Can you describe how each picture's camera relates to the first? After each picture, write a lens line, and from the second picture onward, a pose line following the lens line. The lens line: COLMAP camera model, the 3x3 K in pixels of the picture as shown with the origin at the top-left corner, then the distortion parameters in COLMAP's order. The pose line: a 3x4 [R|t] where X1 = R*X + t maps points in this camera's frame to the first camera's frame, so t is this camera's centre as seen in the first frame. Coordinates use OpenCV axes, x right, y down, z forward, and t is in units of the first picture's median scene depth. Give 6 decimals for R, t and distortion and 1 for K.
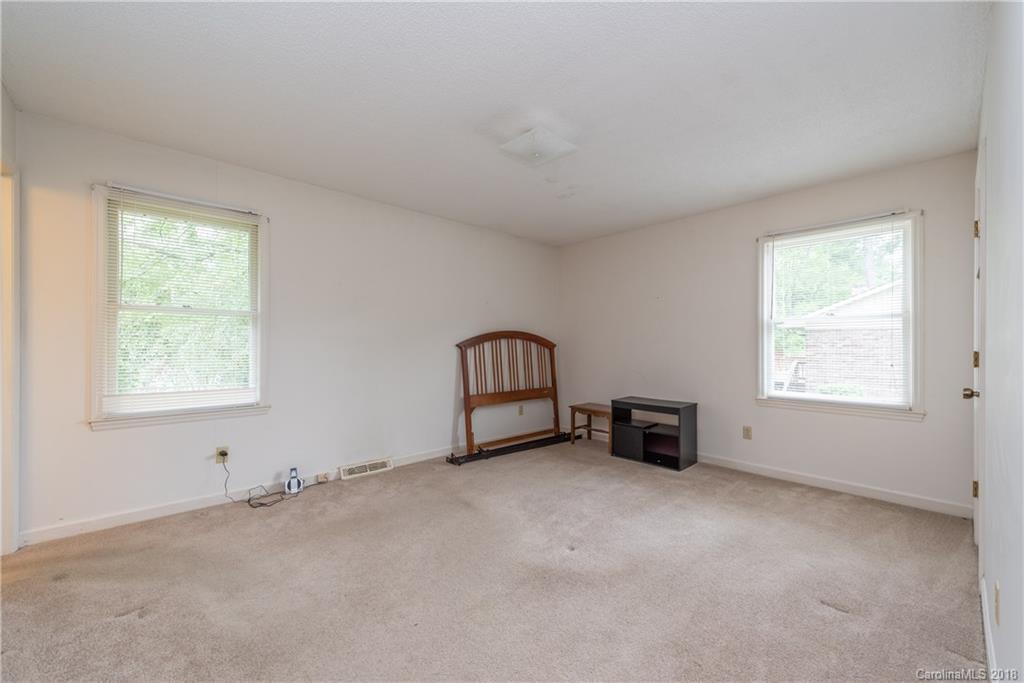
lens RADIAL K [[406.5, 0, 512.7], [0, 406.5, 345.0], [0, 0, 1]] dist [0.003816, 0.000084]
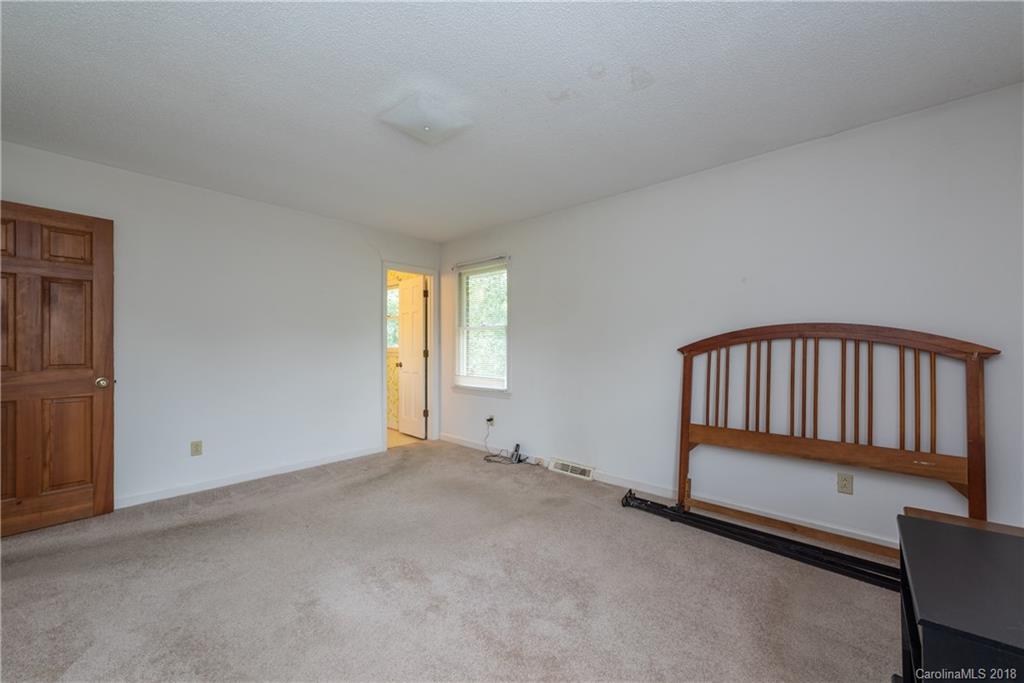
lens RADIAL K [[406.5, 0, 512.7], [0, 406.5, 345.0], [0, 0, 1]] dist [0.003816, 0.000084]
pose [[0.087723, -0.003143, -0.996140, 0.555131], [-0.000650, 0.999995, -0.003212, -0.006775], [0.996145, 0.000930, 0.087720, 0.645064]]
